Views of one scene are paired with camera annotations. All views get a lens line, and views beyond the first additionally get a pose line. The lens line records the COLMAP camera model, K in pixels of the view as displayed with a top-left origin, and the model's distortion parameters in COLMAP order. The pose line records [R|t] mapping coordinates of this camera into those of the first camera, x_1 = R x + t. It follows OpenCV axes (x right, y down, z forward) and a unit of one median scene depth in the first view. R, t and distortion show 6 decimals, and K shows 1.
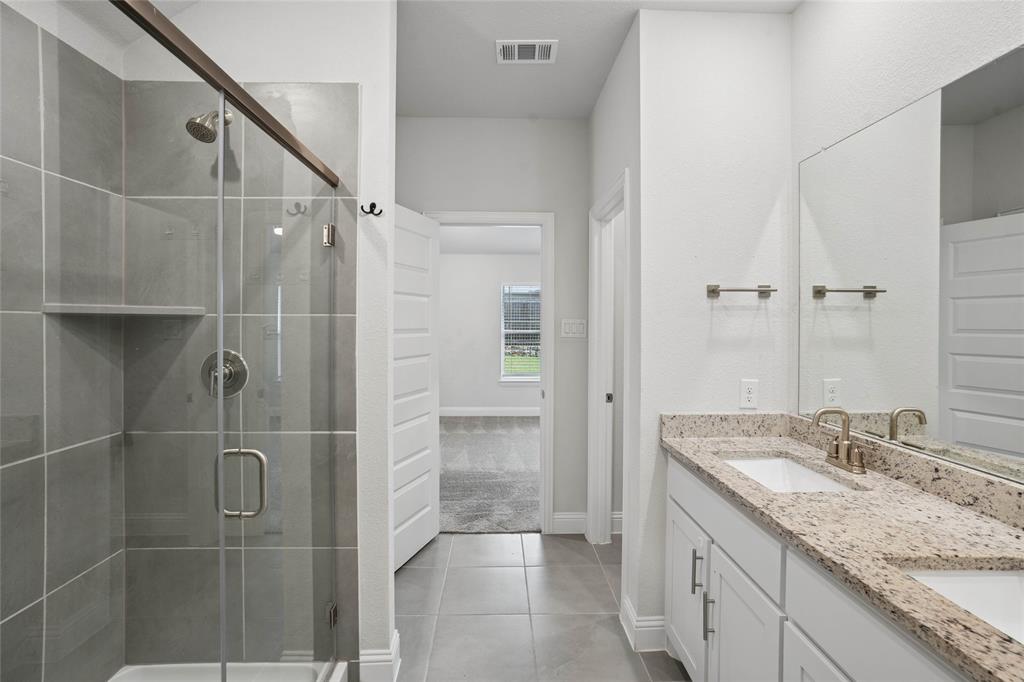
lens RADIAL K [[469.2, 0, 513.9], [0, 469.2, 338.6], [0, 0, 1]] dist [-0.011067, 0.001523]
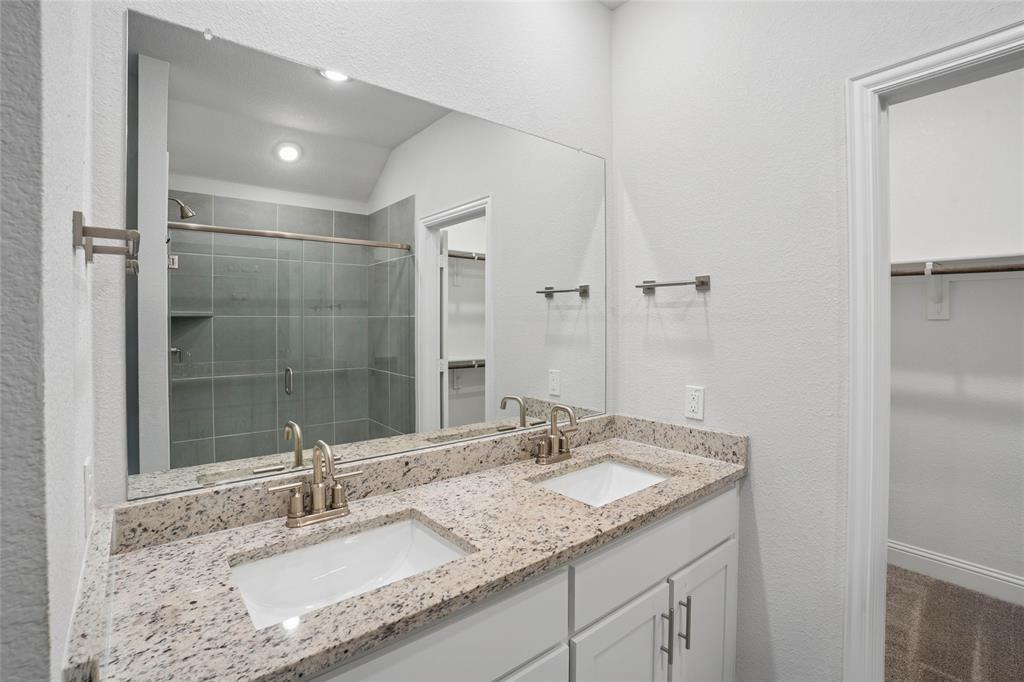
lens RADIAL K [[469.2, 0, 500.3], [0, 469.2, 325.6], [0, 0, 1]] dist [-0.011067, 0.001523]
pose [[-0.629517, -0.006567, 0.776959, -0.036063], [0.007835, 0.999860, 0.014800, -0.038782], [-0.776947, 0.015405, -0.629377, 1.402165]]
